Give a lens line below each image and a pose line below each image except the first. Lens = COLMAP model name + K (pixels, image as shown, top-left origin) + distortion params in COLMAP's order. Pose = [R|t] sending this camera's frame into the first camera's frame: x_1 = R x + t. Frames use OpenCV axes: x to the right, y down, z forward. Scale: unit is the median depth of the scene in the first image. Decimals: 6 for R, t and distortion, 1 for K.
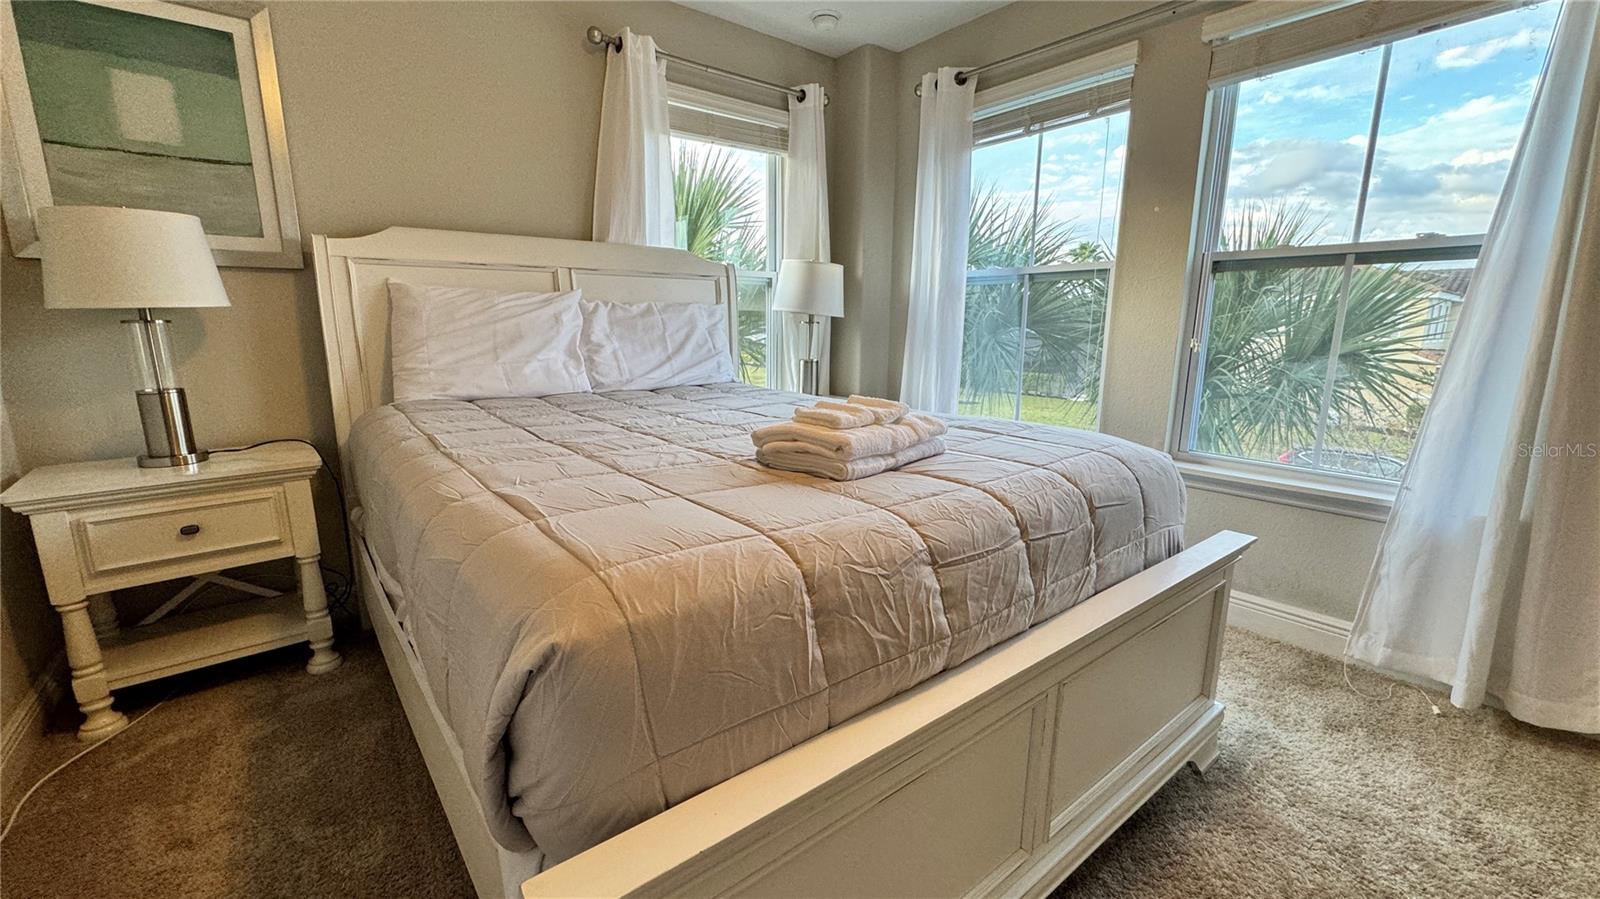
lens RADIAL K [[639.7, 0, 800.8], [0, 639.7, 445.0], [0, 0, 1]] dist [-0.002621, -0.000156]
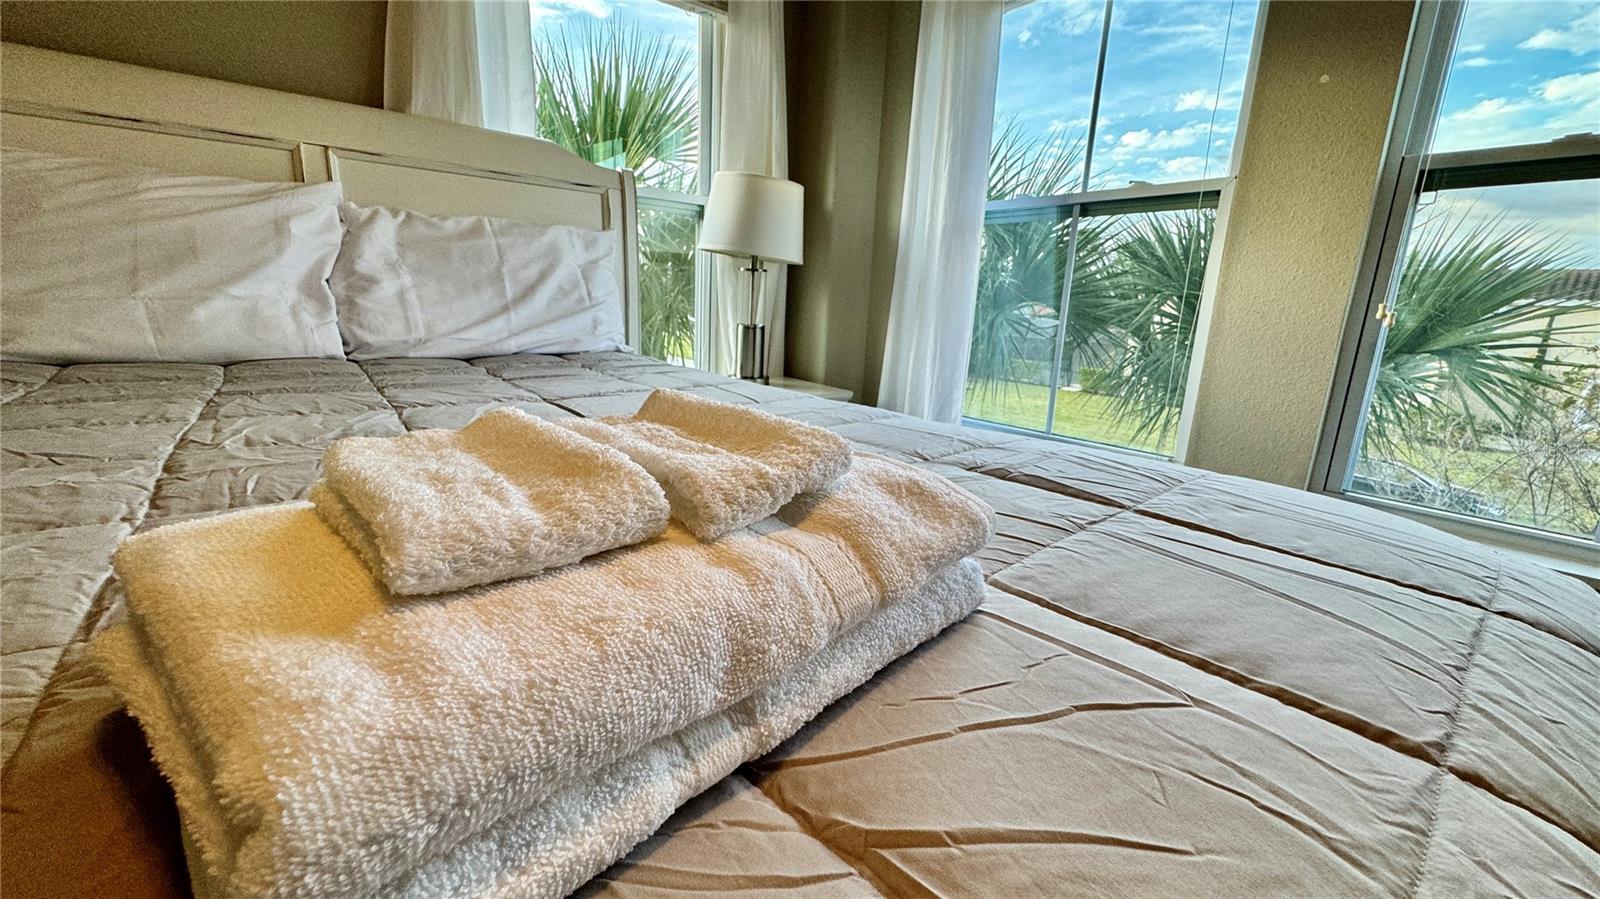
lens RADIAL K [[641.3, 0, 800.0], [0, 641.3, 449.5], [0, 0, 1]] dist [-0.001182, 0.000263]
pose [[0.999261, 0.033986, 0.017930, 0.095065], [-0.034667, 0.998630, 0.039184, -0.044233], [-0.016574, -0.039777, 0.999071, 0.490041]]
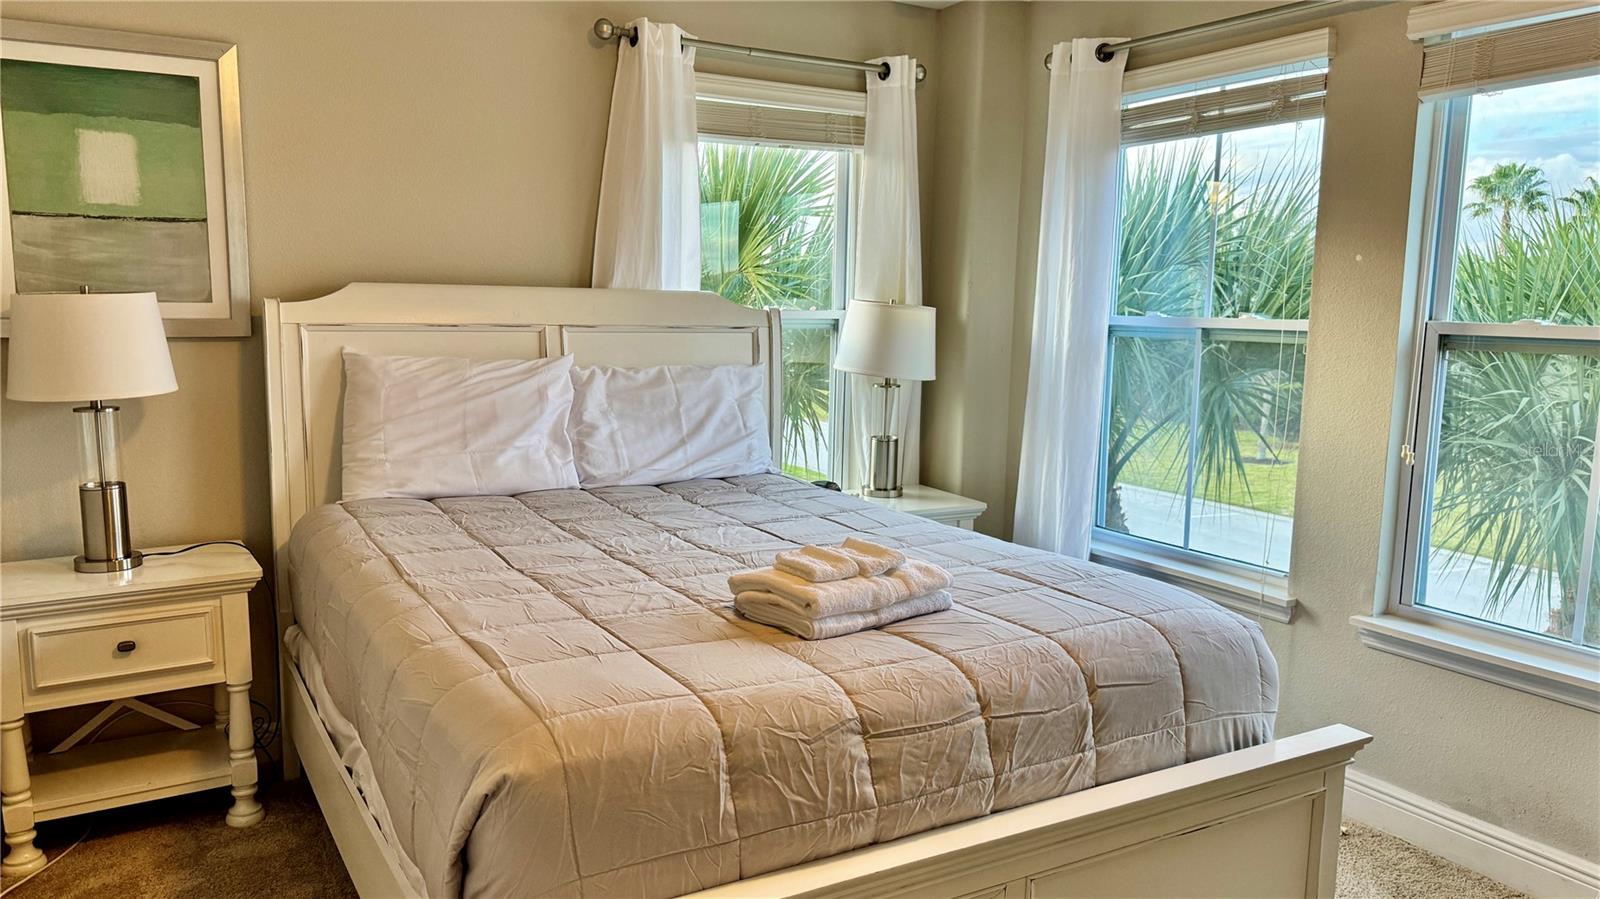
lens RADIAL K [[1115.6, 0, 792.8], [0, 1115.6, 455.2], [0, 0, 1]] dist [0.146941, -0.258033]
pose [[0.988471, 0.031101, -0.148184, 0.157294], [-0.039337, 0.997820, -0.052982, -0.072635], [0.146213, 0.058200, 0.987540, -0.376163]]
